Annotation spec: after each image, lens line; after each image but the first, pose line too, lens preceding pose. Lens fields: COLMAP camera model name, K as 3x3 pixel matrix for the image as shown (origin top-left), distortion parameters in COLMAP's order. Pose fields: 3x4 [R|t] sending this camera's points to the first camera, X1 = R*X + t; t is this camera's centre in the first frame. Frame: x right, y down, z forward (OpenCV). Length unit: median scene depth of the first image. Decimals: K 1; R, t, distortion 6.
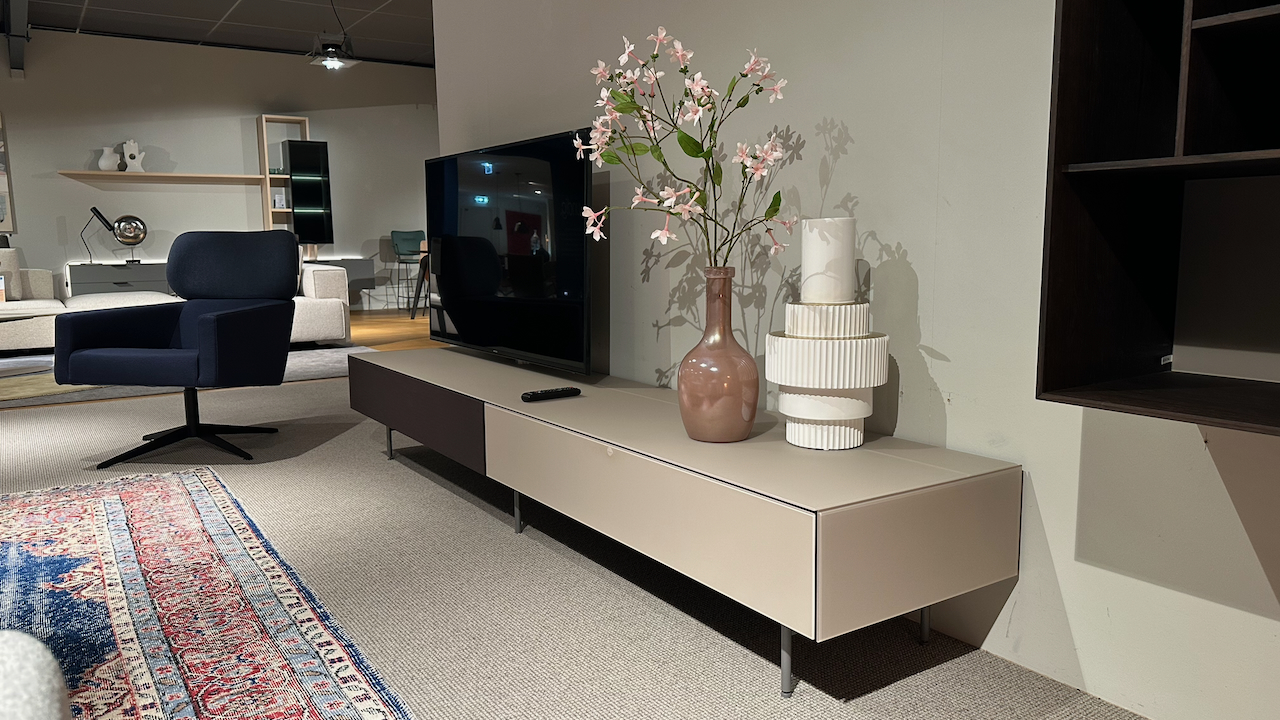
lens RADIAL K [[899.0, 0, 626.3], [0, 899.0, 361.8], [0, 0, 1]] dist [0.077630, -0.093237]
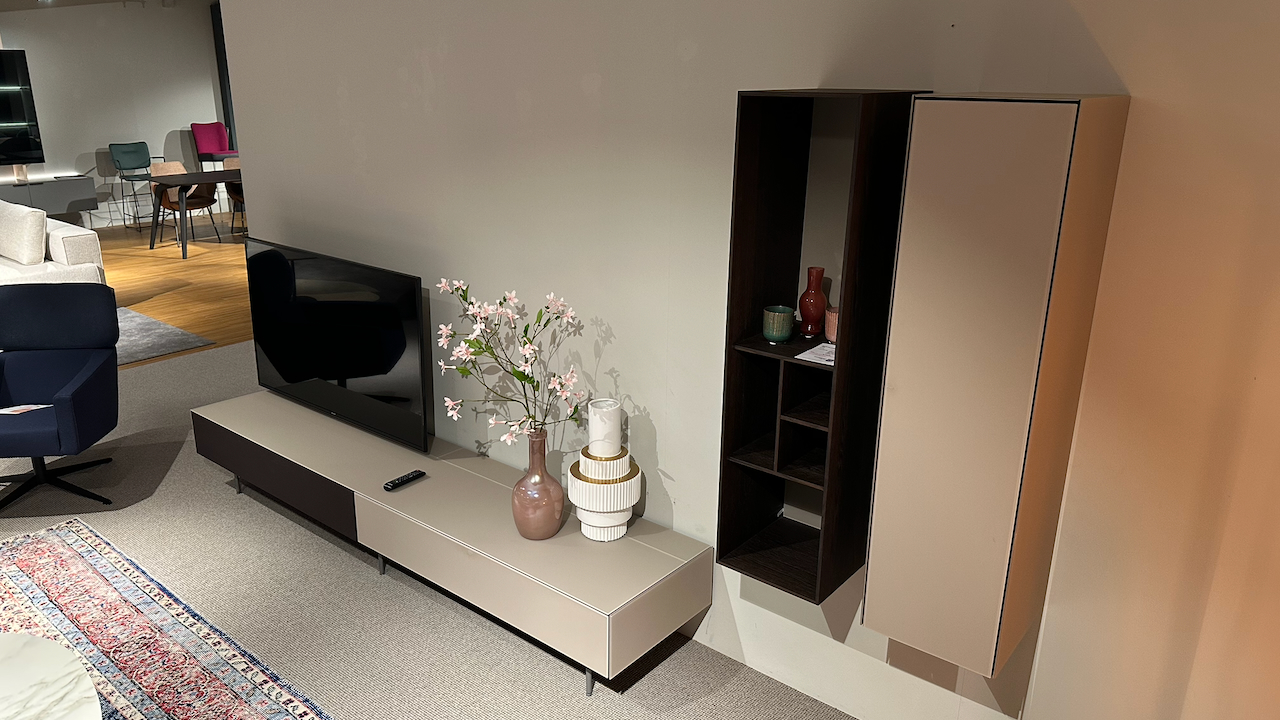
lens RADIAL K [[899.0, 0, 624.5], [0, 899.0, 353.5], [0, 0, 1]] dist [0.077630, -0.093237]
pose [[0.957379, -0.066875, 0.280988, -0.176769], [0.018945, 0.985271, 0.169945, -0.490882], [-0.288214, -0.157378, 0.944545, -0.485718]]
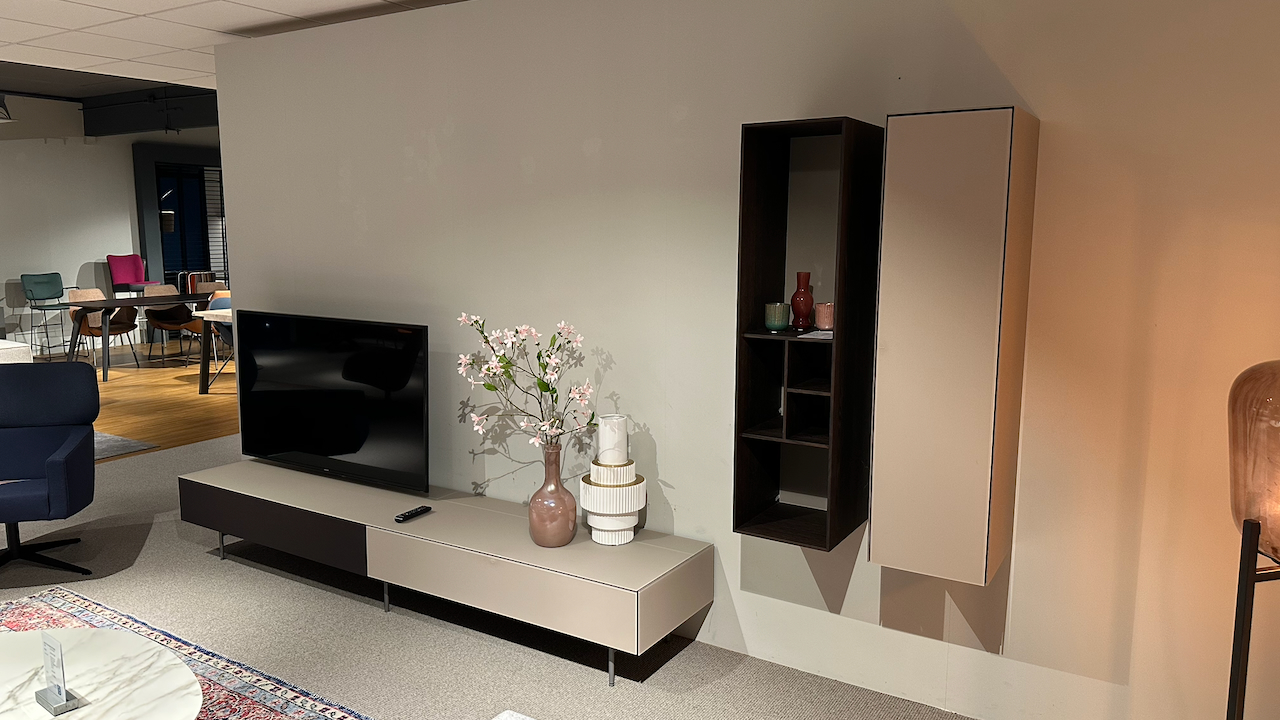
lens RADIAL K [[899.0, 0, 624.1], [0, 899.0, 349.3], [0, 0, 1]] dist [0.077630, -0.093237]
pose [[0.914836, -0.040534, 0.401786, -0.448204], [0.041784, 0.999111, 0.005656, -0.286756], [-0.401658, 0.011613, 0.915716, -0.626978]]
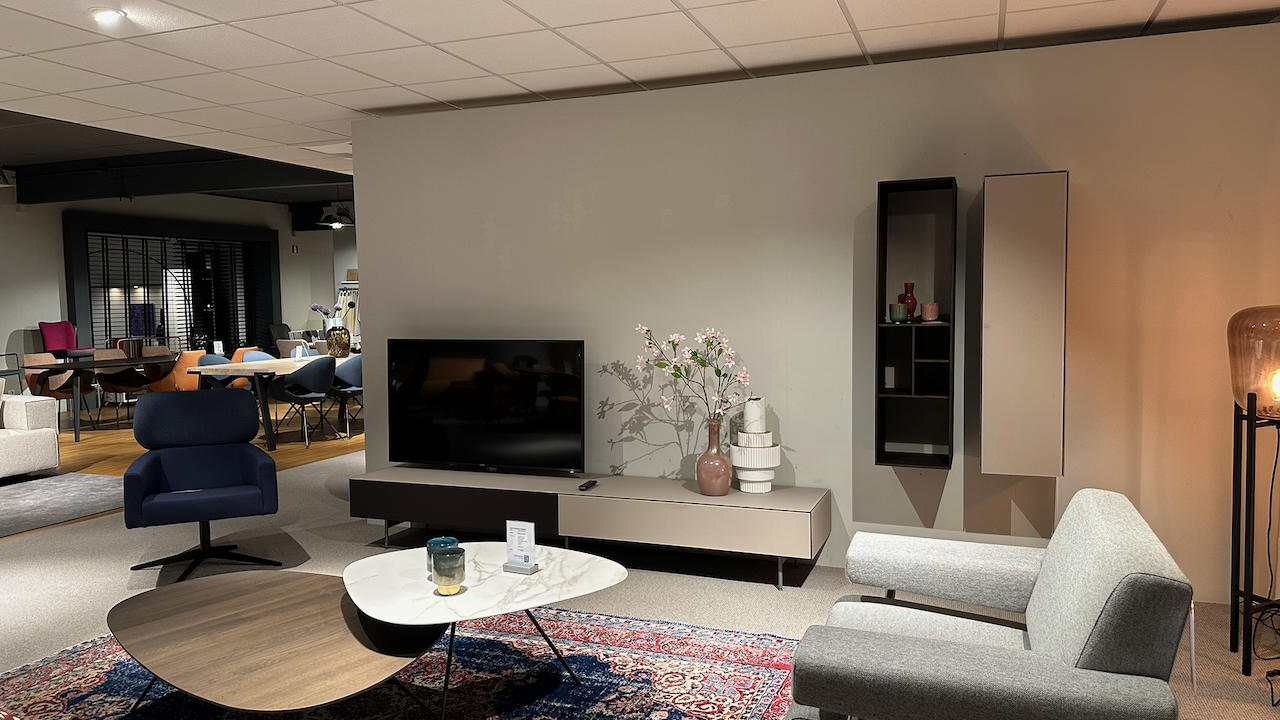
lens RADIAL K [[899.0, 0, 618.2], [0, 899.0, 346.3], [0, 0, 1]] dist [0.077630, -0.093237]
pose [[0.824783, -0.029317, 0.564690, -1.372251], [0.080888, 0.994501, -0.066513, -0.154443], [-0.559635, 0.100536, 0.822619, -0.765441]]
